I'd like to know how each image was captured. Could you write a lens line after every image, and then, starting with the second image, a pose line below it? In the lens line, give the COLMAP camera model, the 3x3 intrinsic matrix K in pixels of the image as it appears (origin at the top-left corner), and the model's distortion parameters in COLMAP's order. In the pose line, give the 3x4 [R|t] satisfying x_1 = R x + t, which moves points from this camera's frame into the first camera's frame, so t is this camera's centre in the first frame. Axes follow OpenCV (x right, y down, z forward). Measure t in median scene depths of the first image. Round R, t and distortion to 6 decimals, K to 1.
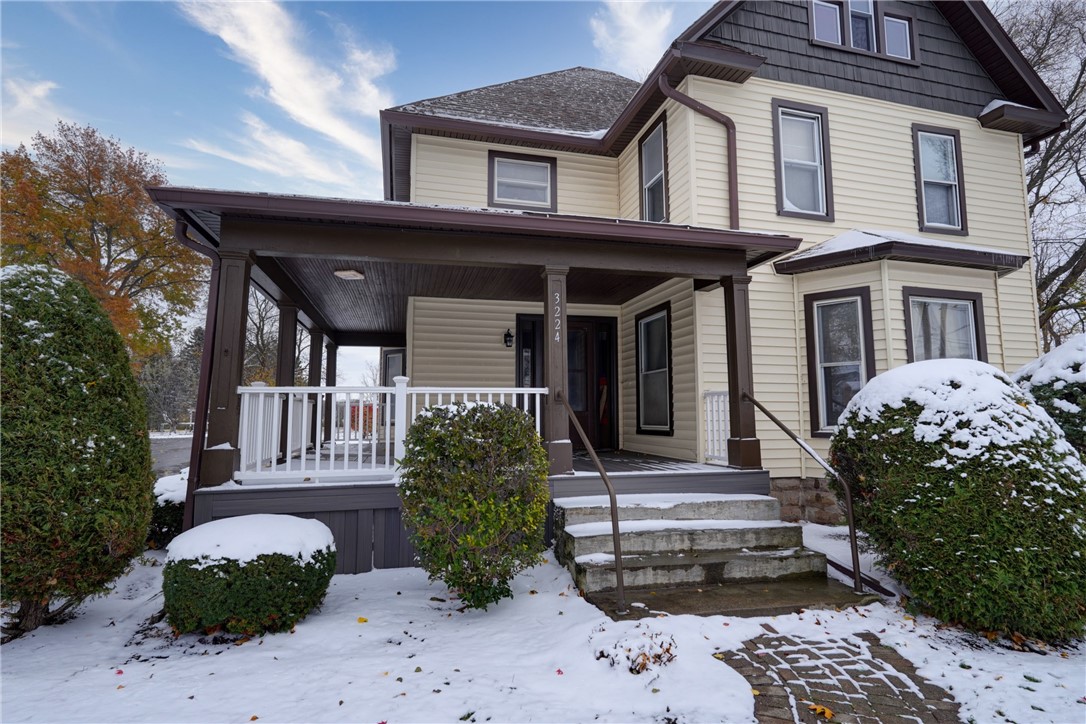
lens RADIAL K [[551.1, 0, 547.5], [0, 551.1, 360.5], [0, 0, 1]] dist [0.000002, 0.000120]
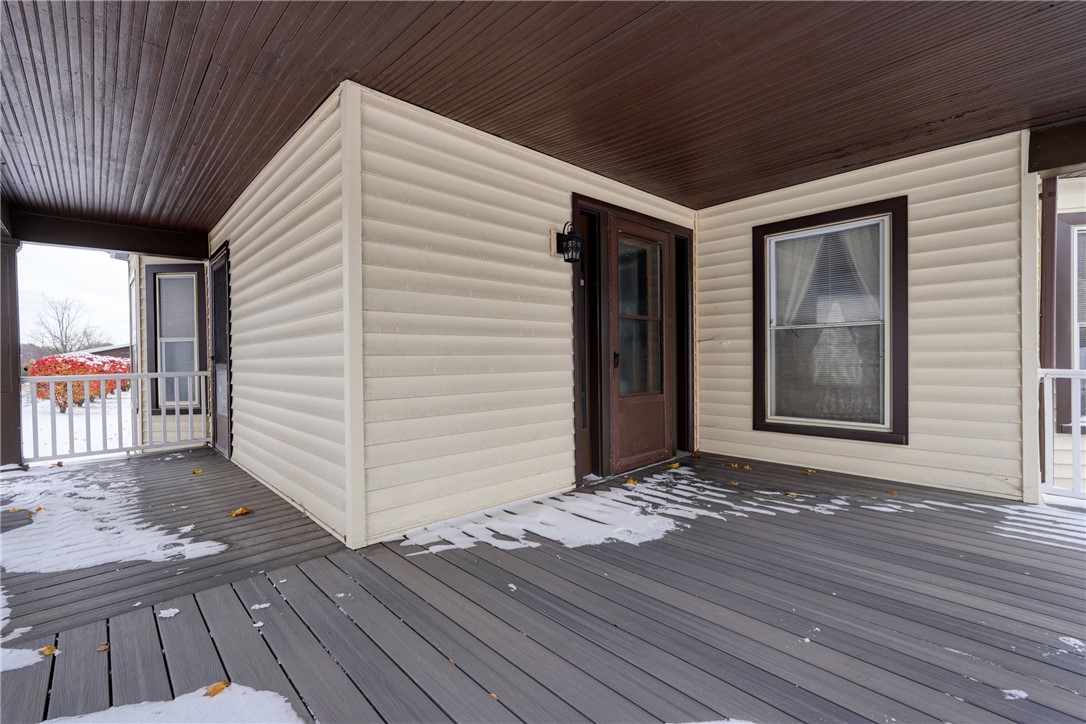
lens RADIAL K [[477.5, 0, 539.6], [0, 477.5, 361.7], [0, 0, 1]] dist [-0.001656, -0.000017]
pose [[0.880664, -0.009147, 0.473653, -0.283744], [-0.041627, 0.994452, 0.096601, 0.020376], [-0.471909, -0.104789, 0.875398, 0.661780]]
